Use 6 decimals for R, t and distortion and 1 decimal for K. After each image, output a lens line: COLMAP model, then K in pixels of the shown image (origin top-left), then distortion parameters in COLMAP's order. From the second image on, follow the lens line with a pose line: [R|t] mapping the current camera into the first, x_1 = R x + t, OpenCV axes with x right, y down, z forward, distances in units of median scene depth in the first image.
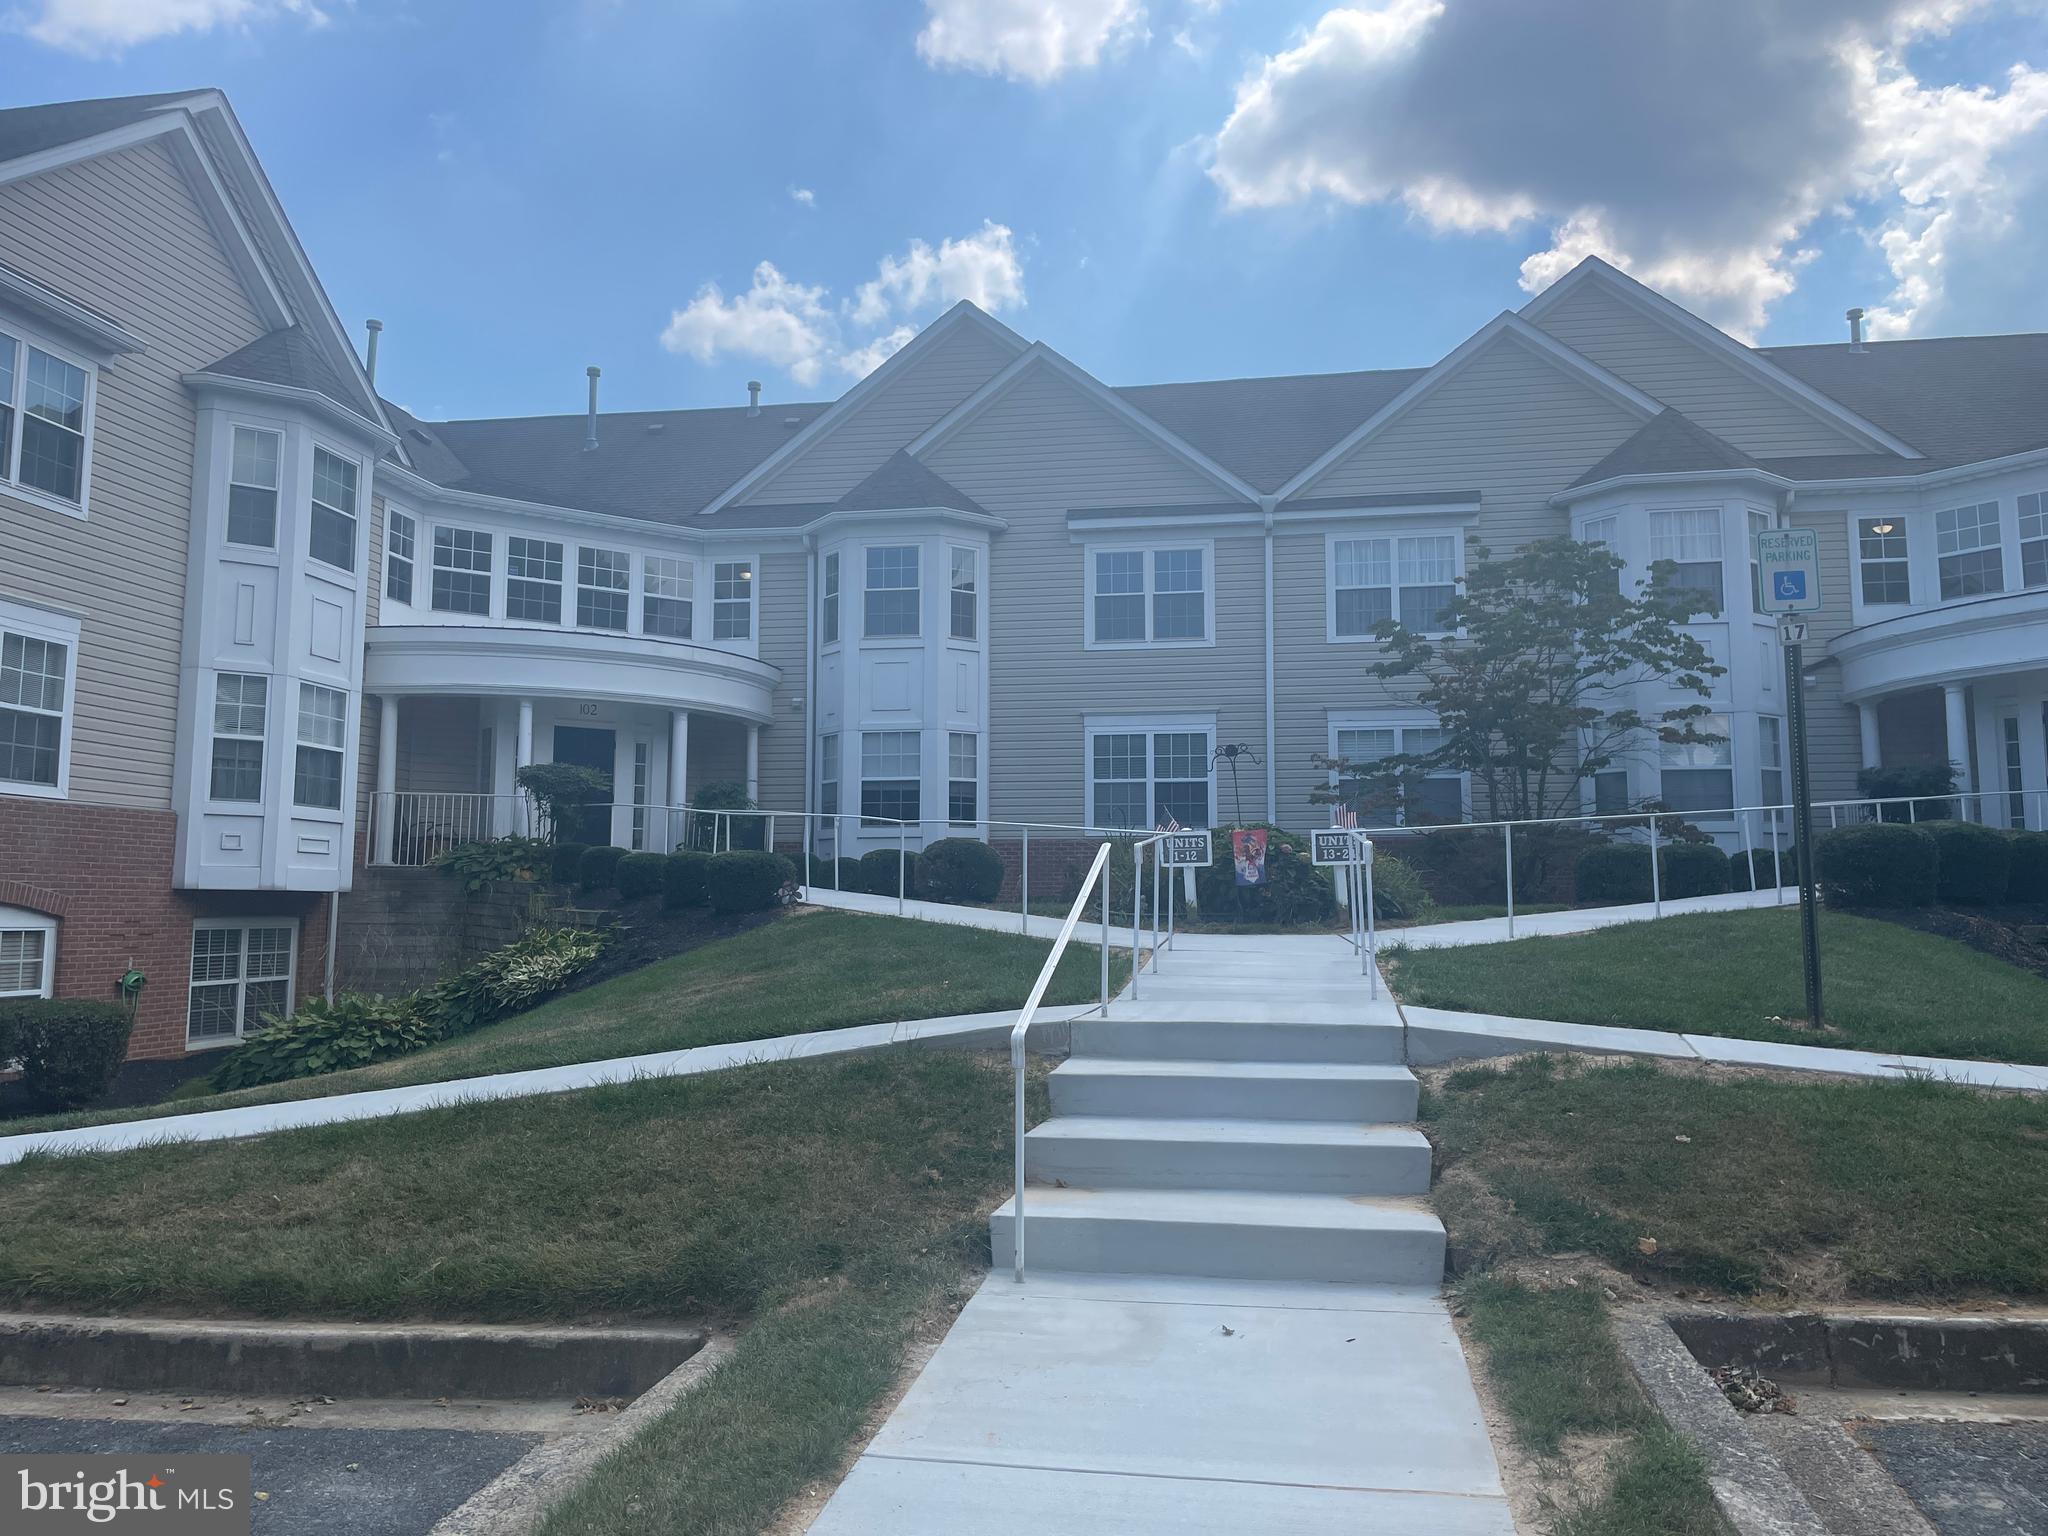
lens RADIAL K [[1553.7, 0, 1027.5], [0, 1553.7, 740.3], [0, 0, 1]] dist [0.115095, -0.161730]
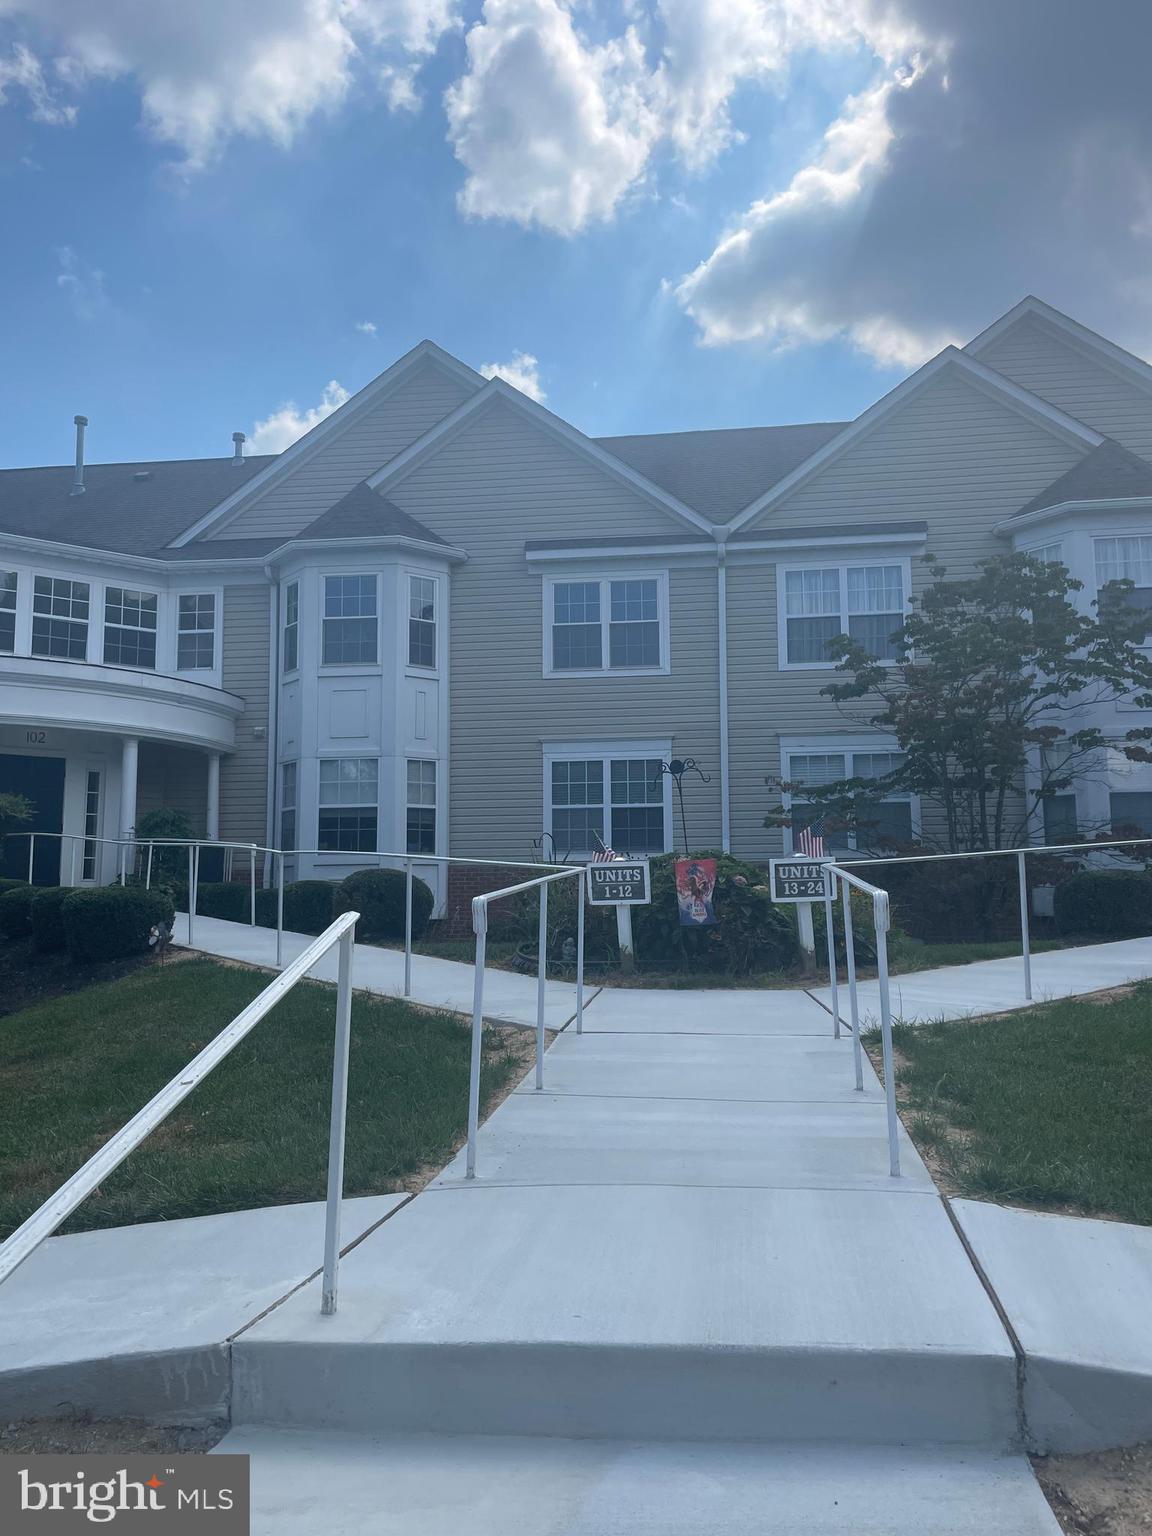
lens RADIAL K [[1226.8, 0, 582.8], [0, 1226.8, 761.3], [0, 0, 1]] dist [0.105743, -0.136866]
pose [[0.999325, -0.003916, 0.036532, 0.036199], [0.004470, 0.999876, -0.015083, 0.009150], [-0.036468, 0.015236, 0.999219, 0.214086]]
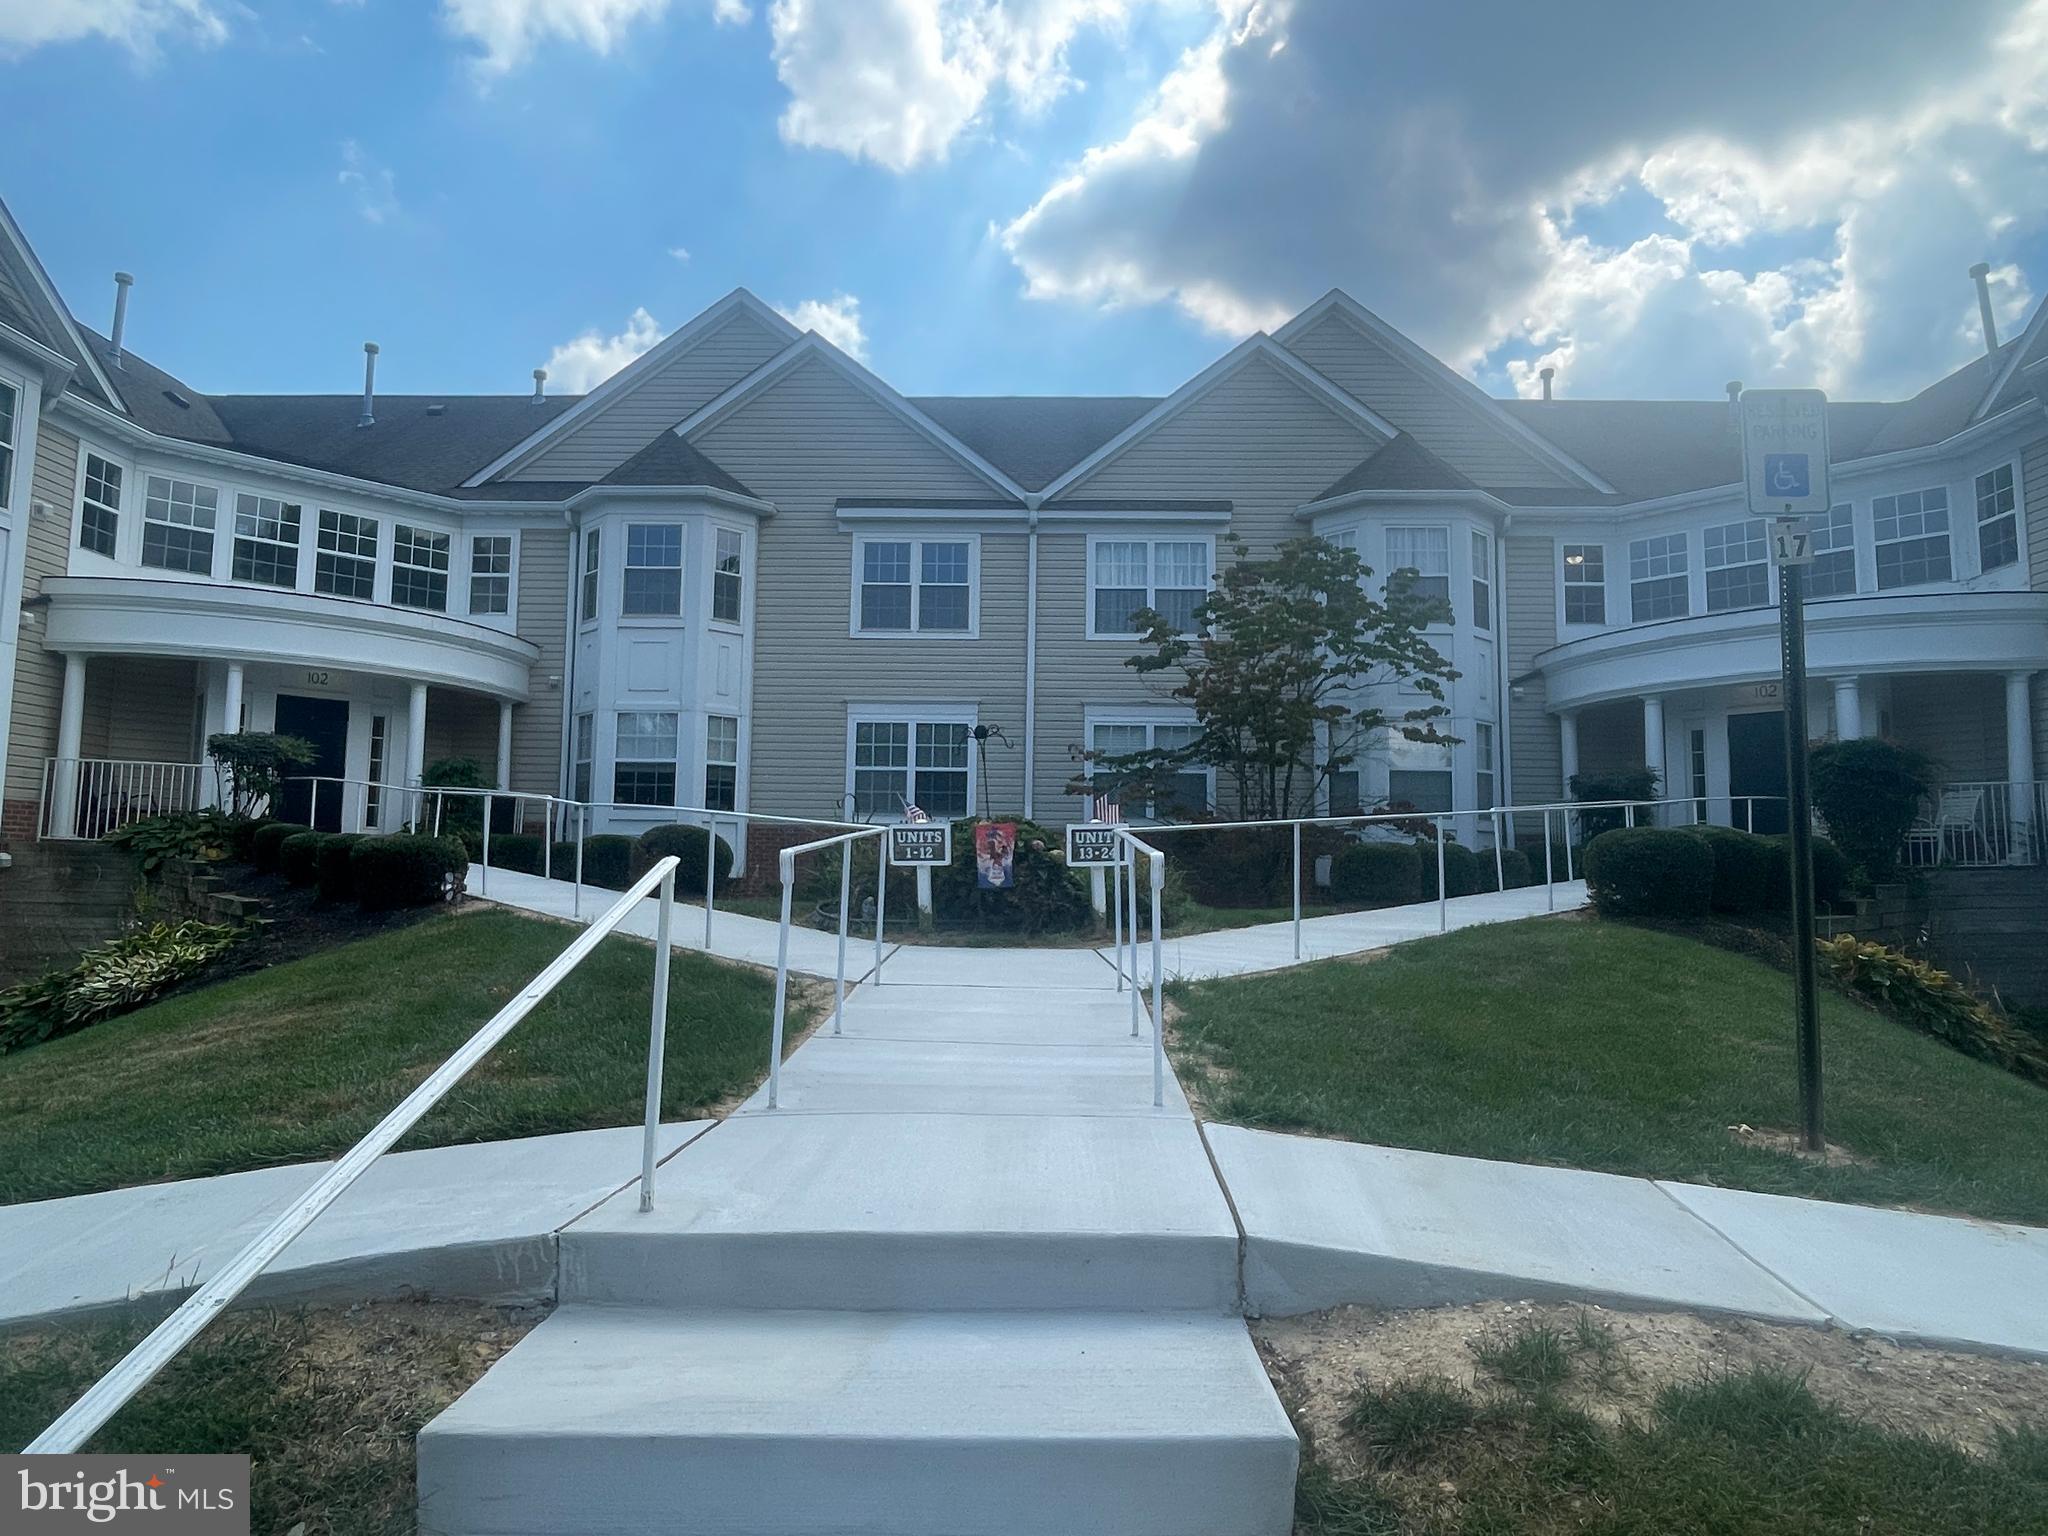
lens RADIAL K [[1251.3, 0, 1014.9], [0, 1251.3, 765.7], [0, 0, 1]] dist [0.002229, -0.001495]
pose [[0.990035, 0.026143, 0.138371, 0.035393], [-0.028672, 0.999456, 0.016314, 0.009038], [-0.137869, -0.020118, 0.990246, 0.198216]]
